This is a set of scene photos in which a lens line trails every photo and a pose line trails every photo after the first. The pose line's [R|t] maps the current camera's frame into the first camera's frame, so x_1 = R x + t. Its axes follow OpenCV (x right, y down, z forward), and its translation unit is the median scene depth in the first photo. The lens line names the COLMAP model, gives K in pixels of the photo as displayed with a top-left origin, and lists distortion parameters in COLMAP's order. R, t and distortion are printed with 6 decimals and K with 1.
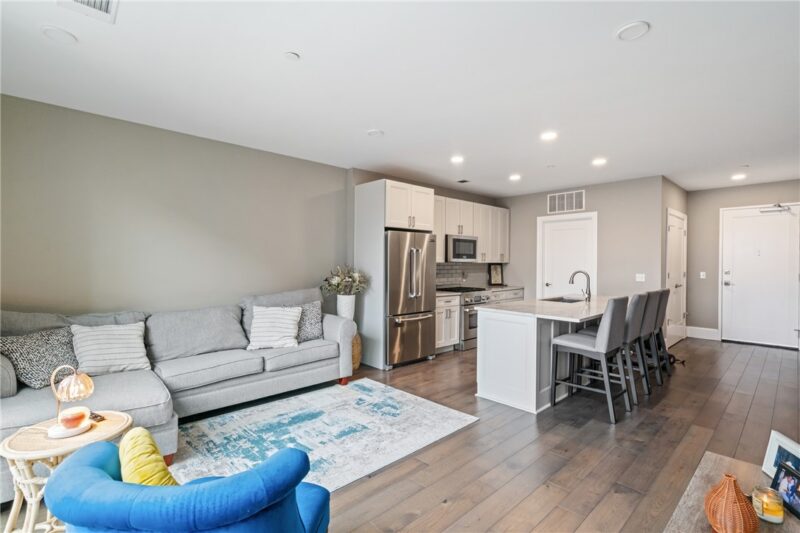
lens RADIAL K [[368.7, 0, 397.4], [0, 368.7, 263.7], [0, 0, 1]] dist [-0.006035, 0.002390]
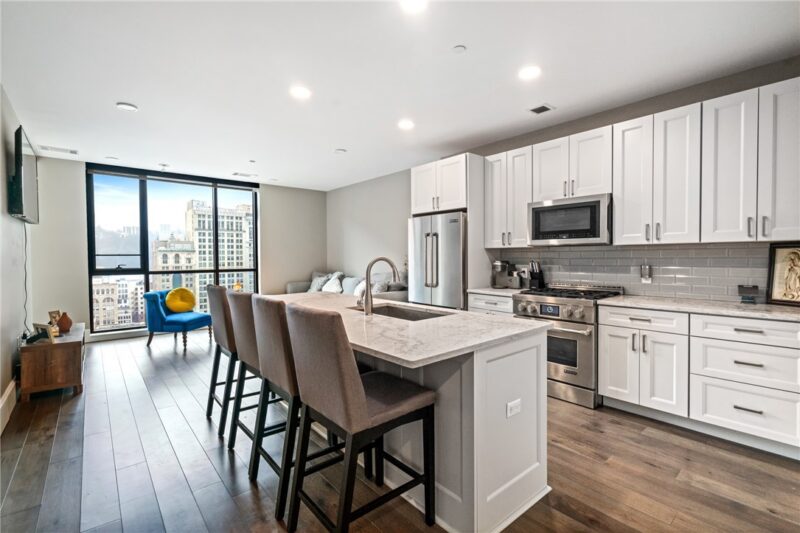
lens RADIAL K [[368.7, 0, 401.7], [0, 368.7, 264.1], [0, 0, 1]] dist [-0.006035, 0.002390]
pose [[-0.040863, 0.018125, -0.999000, 1.461891], [0.001684, 0.999835, 0.018072, 0.028614], [0.999163, -0.000944, -0.040887, 1.490029]]
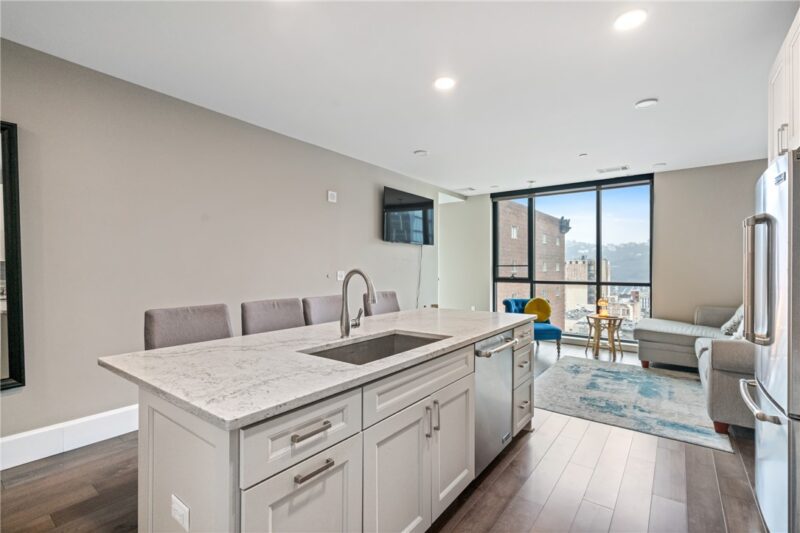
lens RADIAL K [[368.7, 0, 394.4], [0, 368.7, 266.9], [0, 0, 1]] dist [-0.006035, 0.002390]
pose [[-0.985917, -0.007497, -0.167067, 0.745875], [-0.008168, 0.999961, 0.003333, 0.019777], [0.167035, 0.004651, -0.985940, 2.016021]]
